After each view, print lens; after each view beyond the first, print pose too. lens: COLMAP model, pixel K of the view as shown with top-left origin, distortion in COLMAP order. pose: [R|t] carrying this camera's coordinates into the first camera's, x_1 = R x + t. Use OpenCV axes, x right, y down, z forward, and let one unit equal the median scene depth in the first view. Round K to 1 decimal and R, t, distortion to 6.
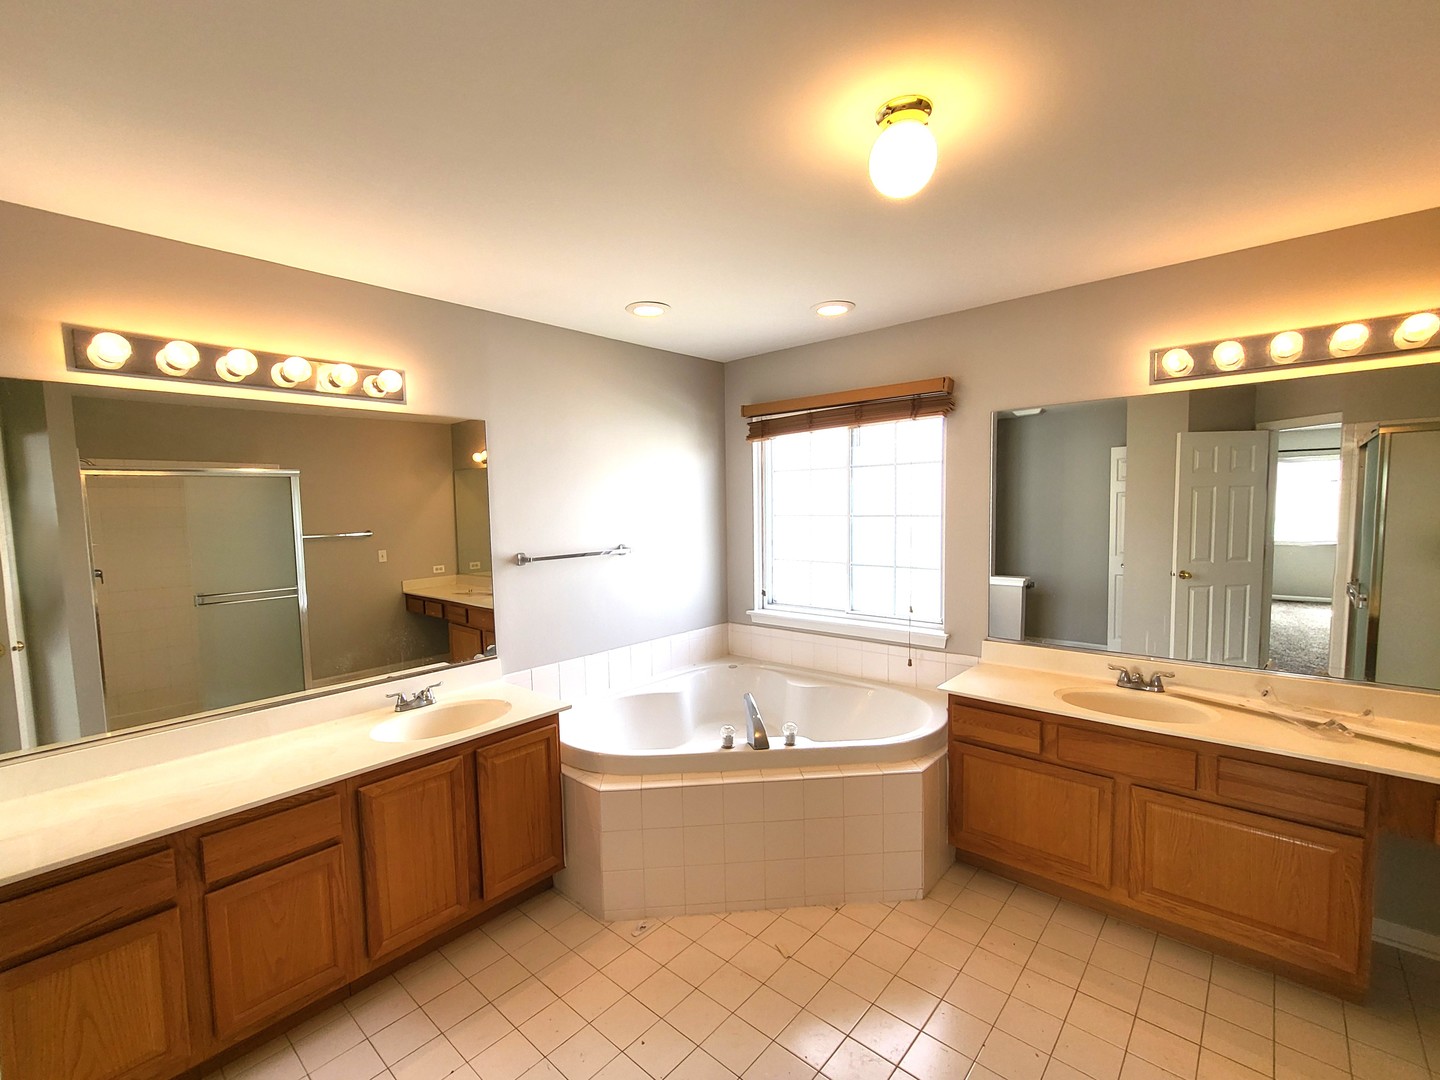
lens RADIAL K [[598.9, 0, 704.8], [0, 598.9, 550.7], [0, 0, 1]] dist [-0.000437, 0.000146]
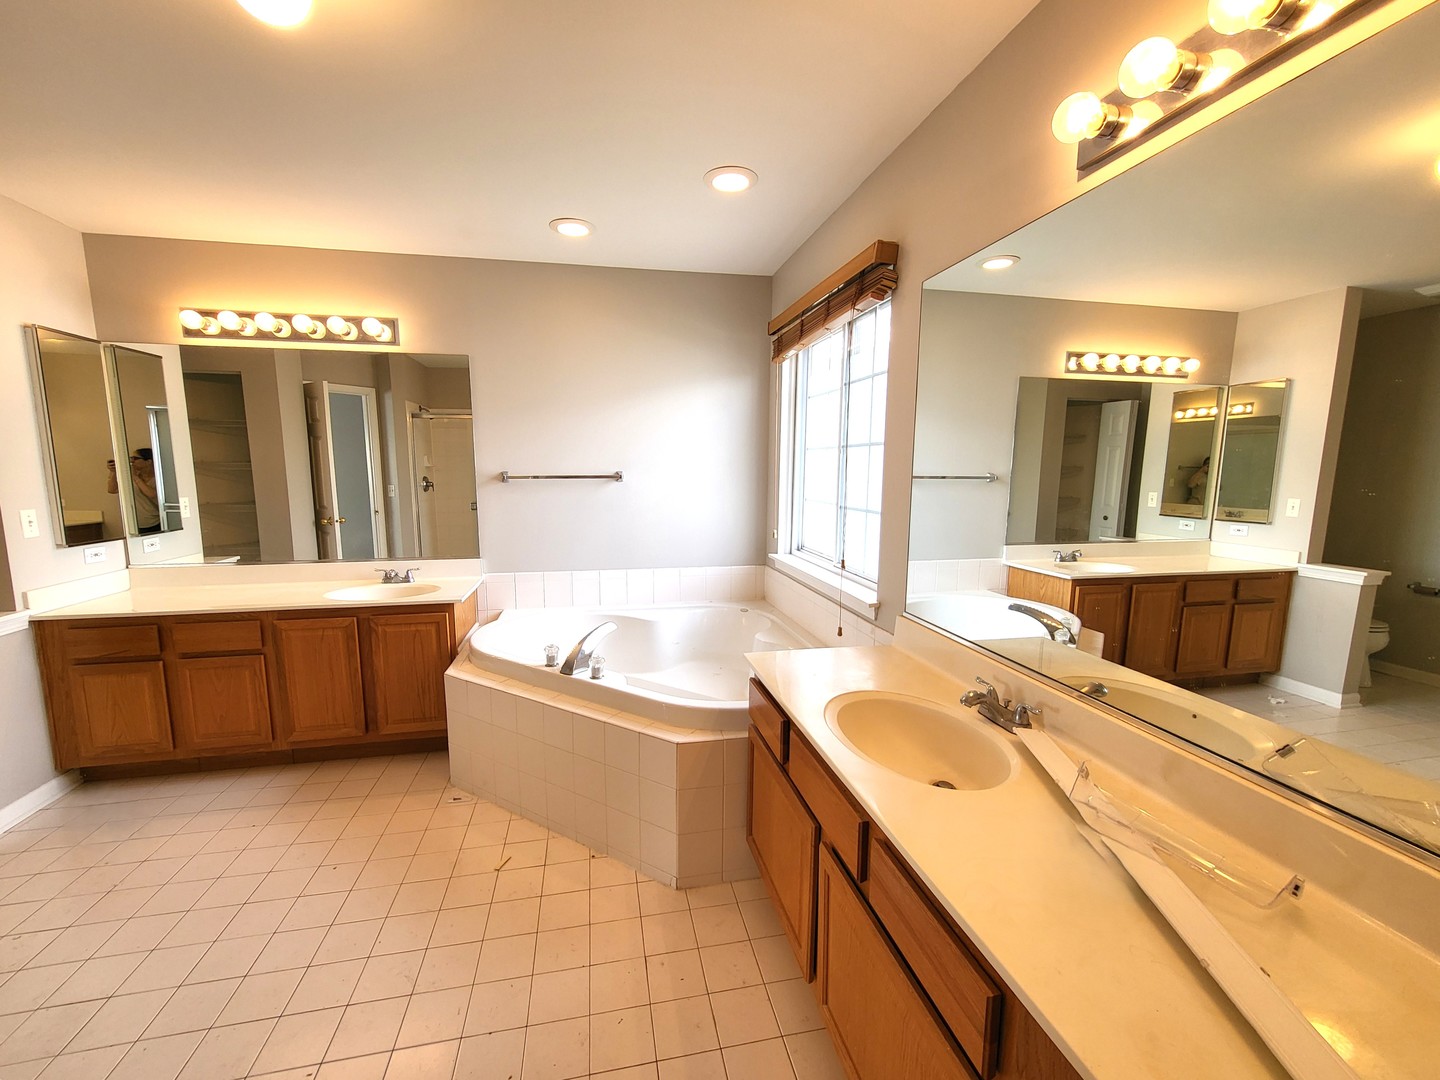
lens RADIAL K [[574.0, 0, 719.6], [0, 574.0, 549.9], [0, 0, 1]] dist [-0.001030, 0.002579]
pose [[0.819643, 0.108874, -0.562434, 0.789724], [-0.065257, 0.993128, 0.097146, 0.022962], [0.569146, -0.042923, 0.821115, 0.376201]]
